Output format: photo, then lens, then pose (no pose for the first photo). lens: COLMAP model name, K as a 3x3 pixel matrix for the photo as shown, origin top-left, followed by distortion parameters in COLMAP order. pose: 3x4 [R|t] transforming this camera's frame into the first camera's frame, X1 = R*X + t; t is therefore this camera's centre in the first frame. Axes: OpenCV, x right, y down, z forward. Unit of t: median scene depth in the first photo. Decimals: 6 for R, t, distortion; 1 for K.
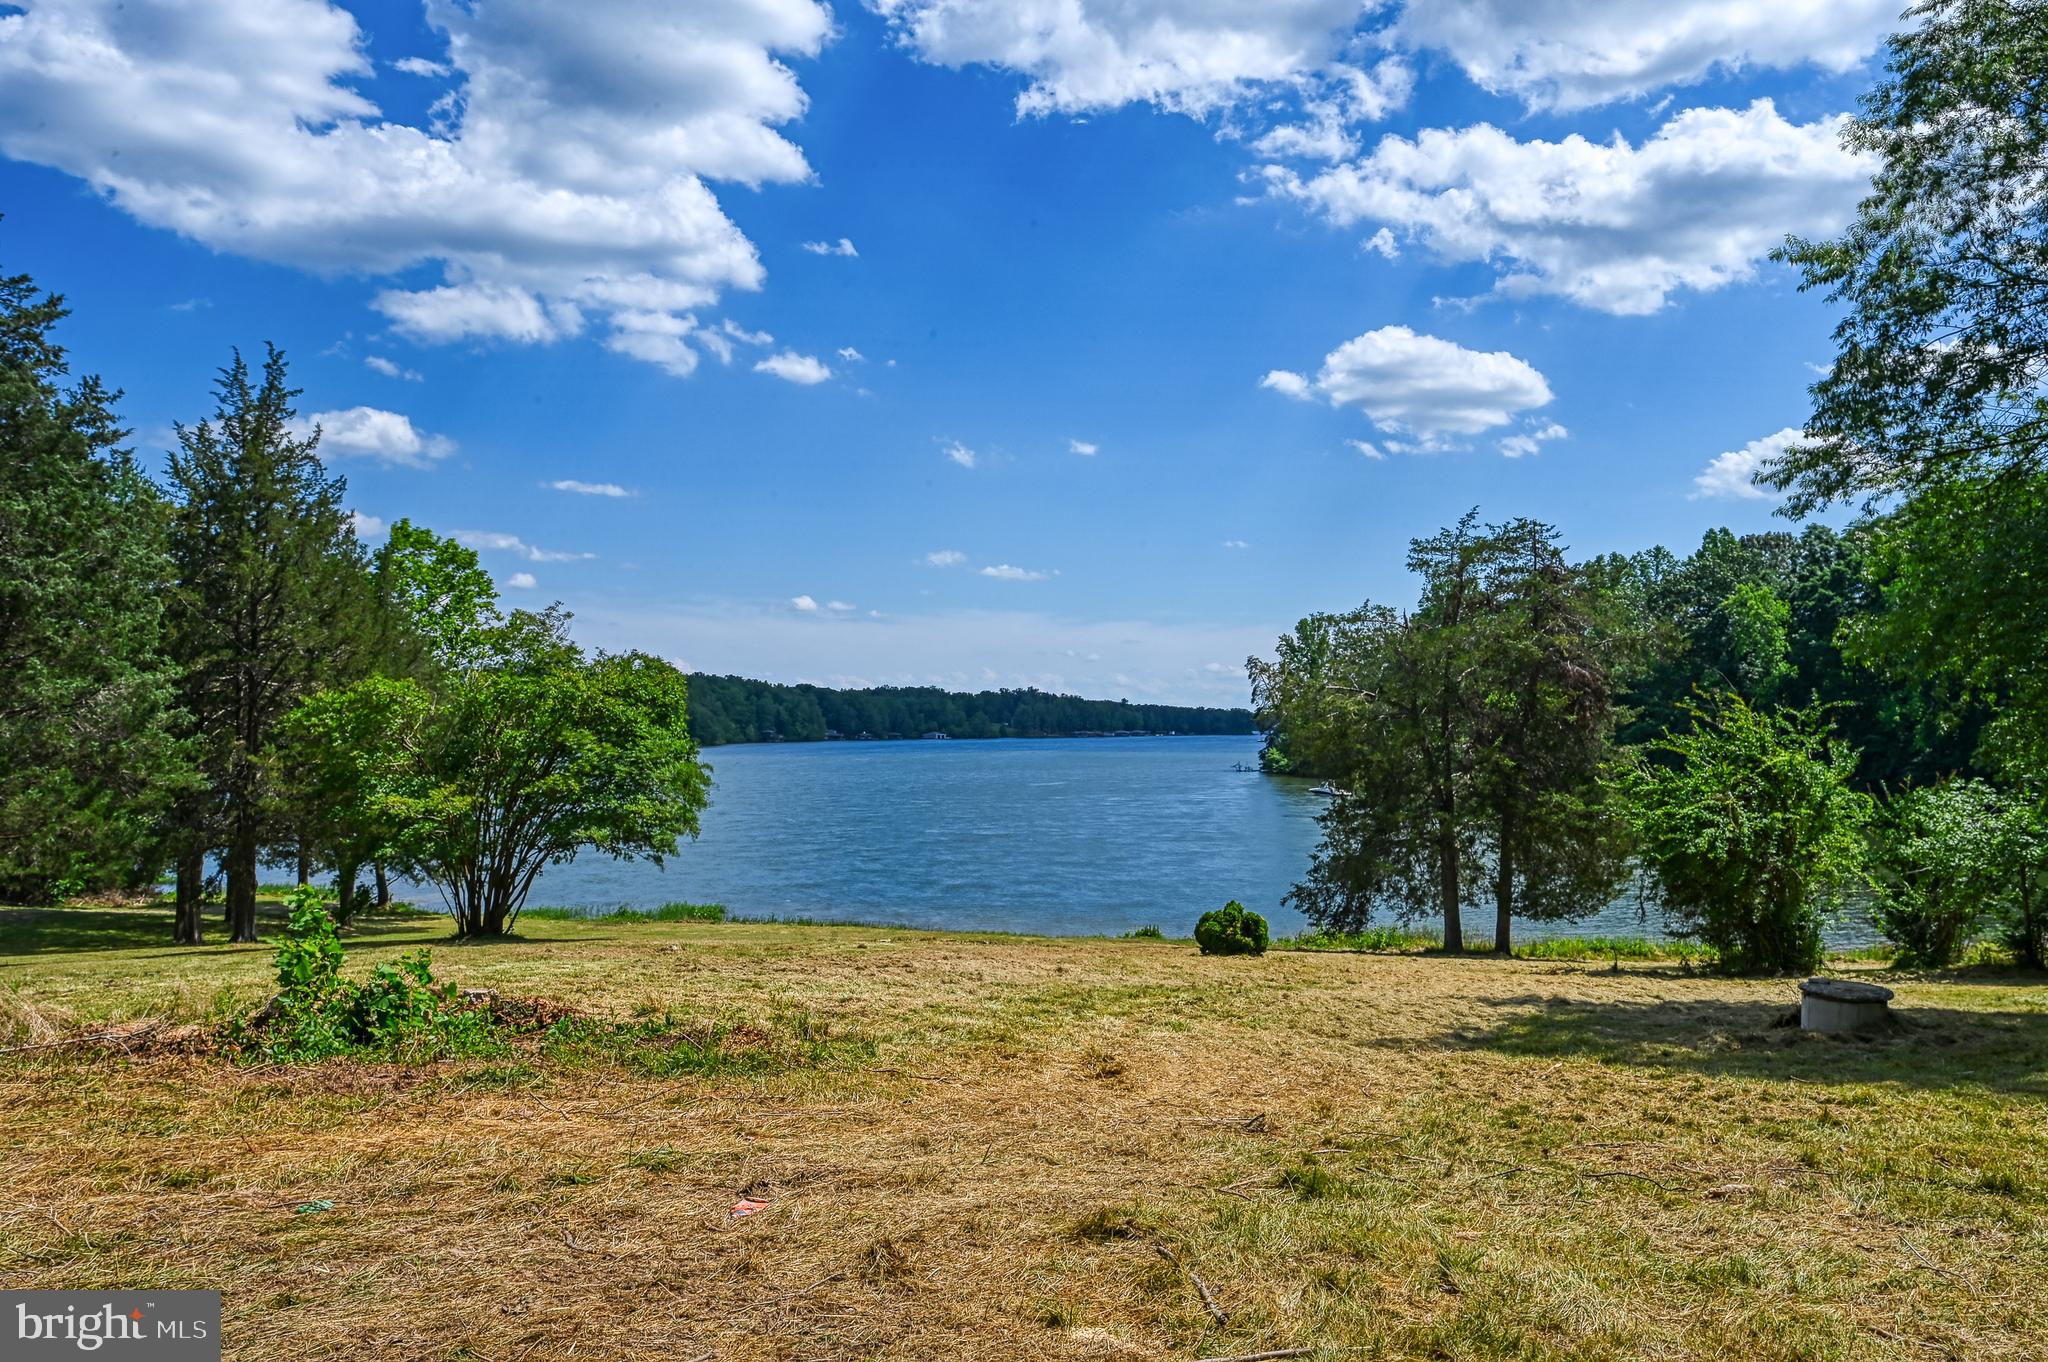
lens RADIAL K [[1460.8, 0, 1025.8], [0, 1460.8, 701.1], [0, 0, 1]] dist [-0.010532, -0.005970]
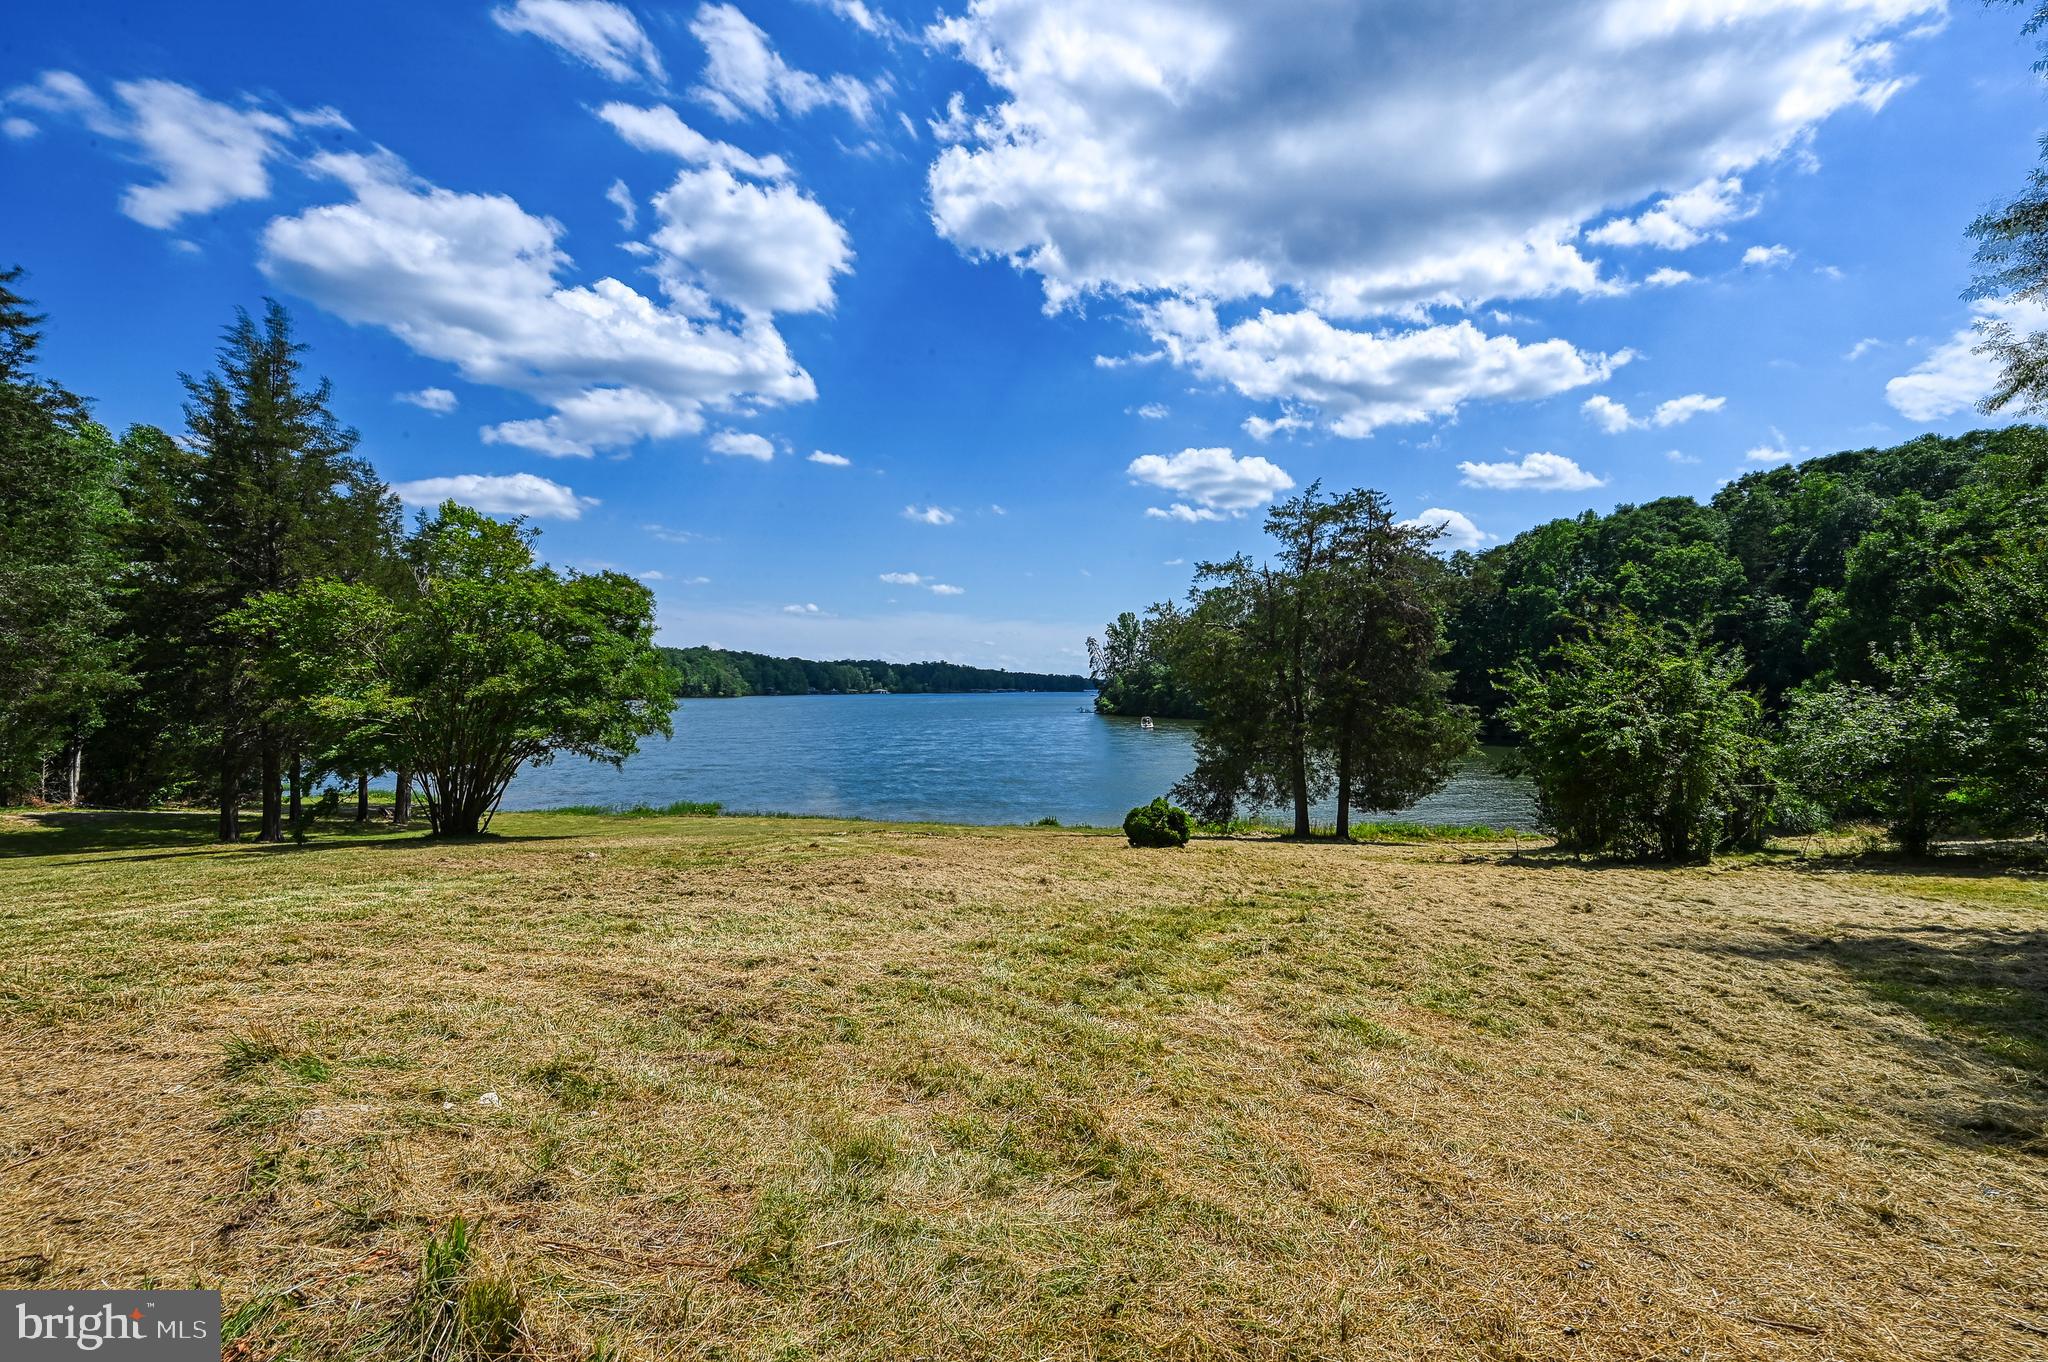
lens RADIAL K [[928.1, 0, 1017.6], [0, 928.1, 683.0], [0, 0, 1]] dist [0.001906, 0.000055]
pose [[0.996405, 0.003561, 0.084639, -0.012987], [-0.004663, 0.999907, 0.012824, 0.022901], [-0.084586, -0.013173, 0.996329, 0.169339]]
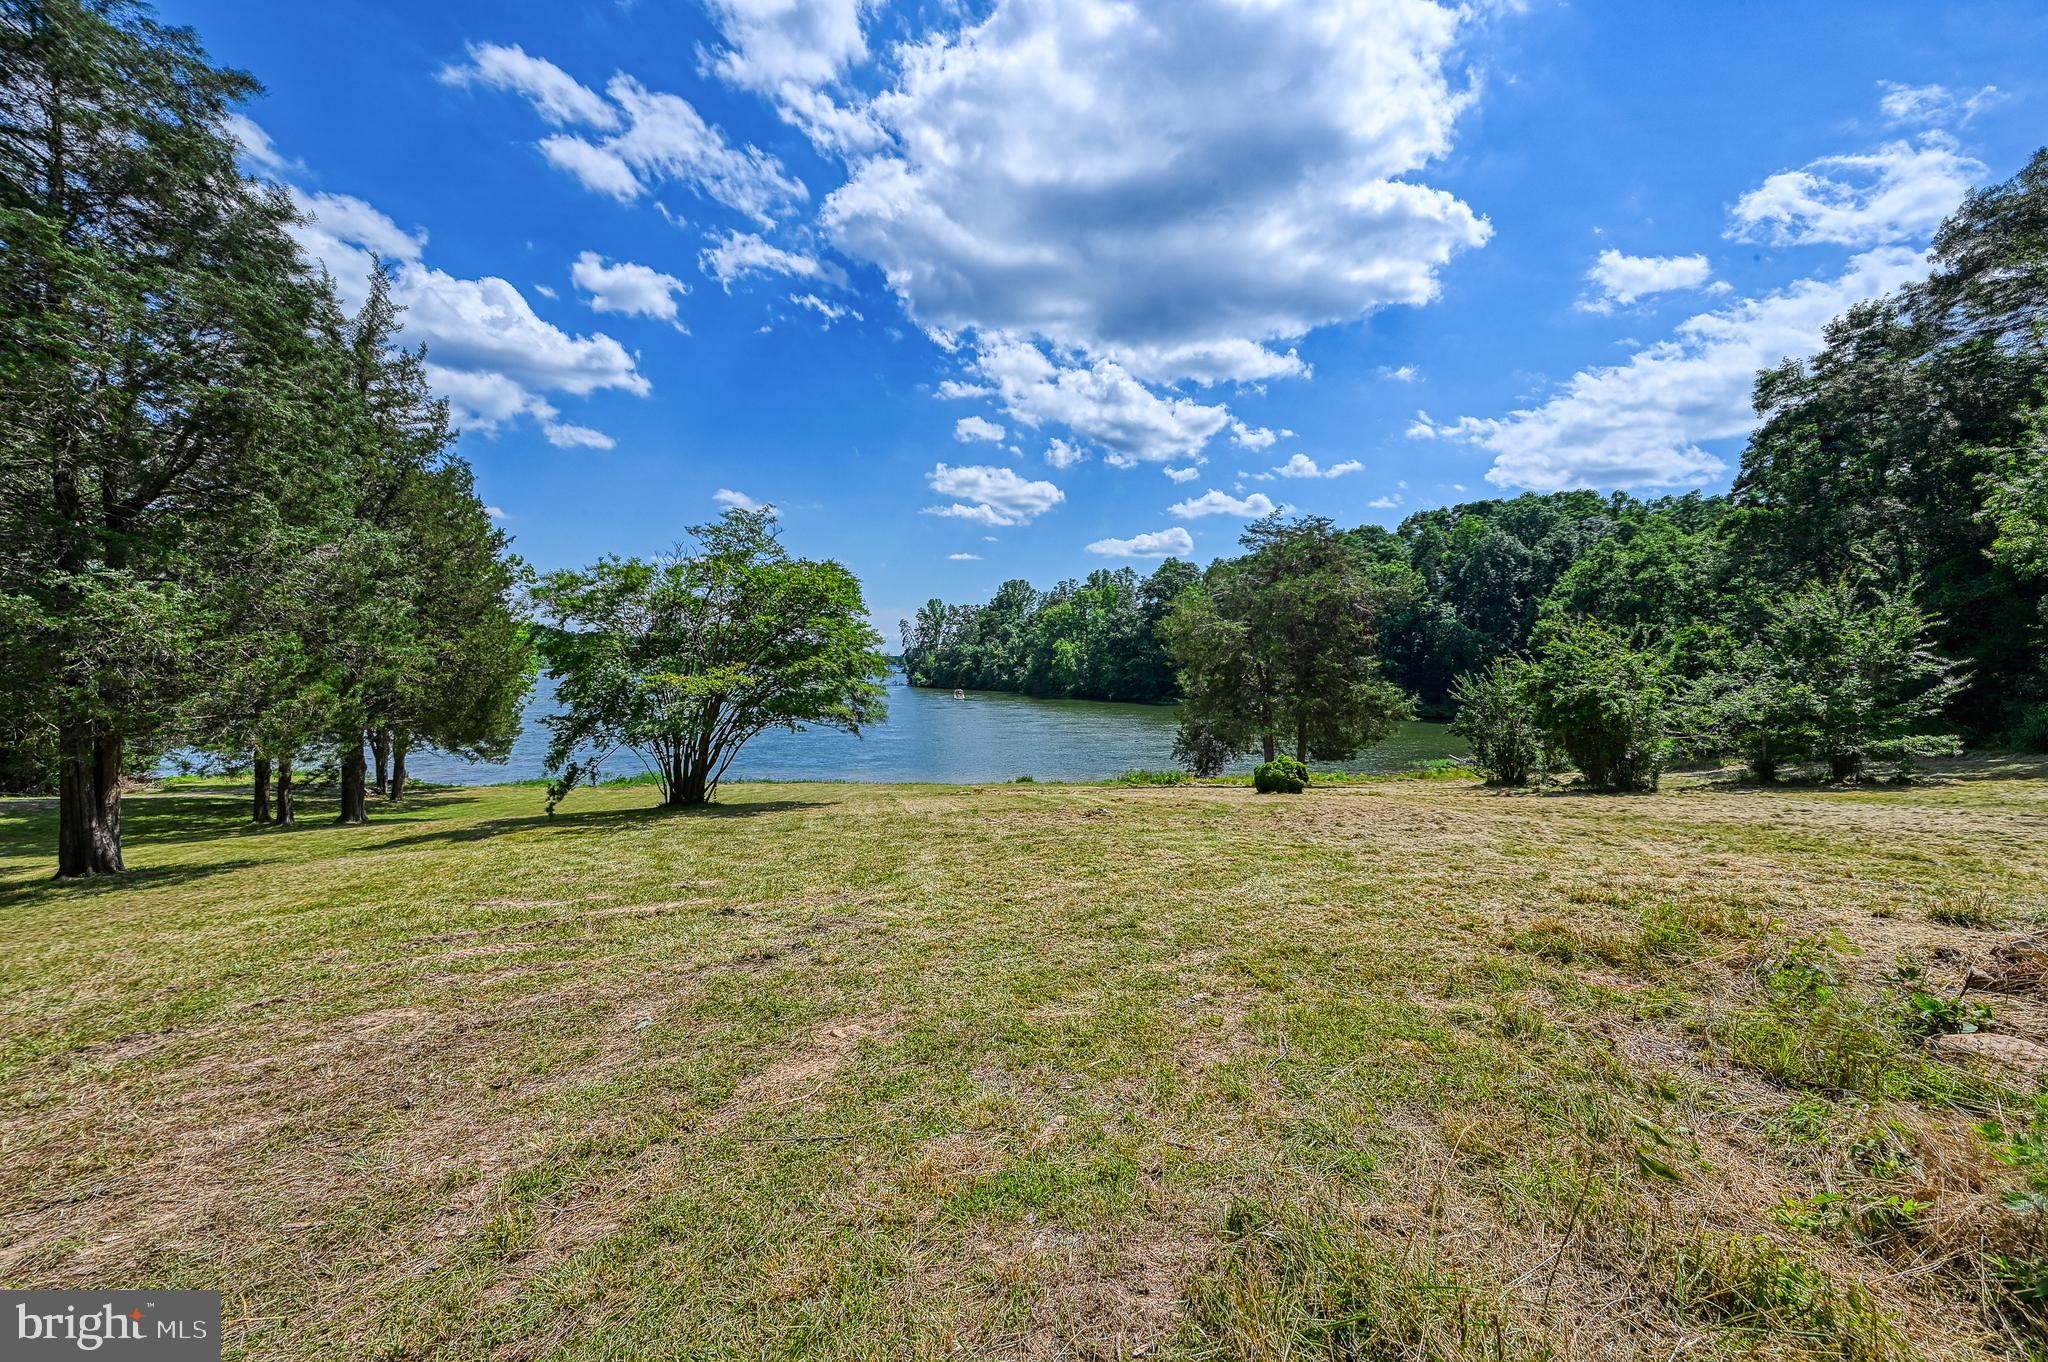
lens RADIAL K [[805.2, 0, 1013.6], [0, 805.2, 641.0], [0, 0, 1]] dist [-0.001406, 0.000006]
pose [[0.942827, 0.021233, 0.332606, -0.195416], [-0.017932, 0.999755, -0.012991, 0.023245], [-0.332800, 0.006284, 0.942976, 0.195042]]
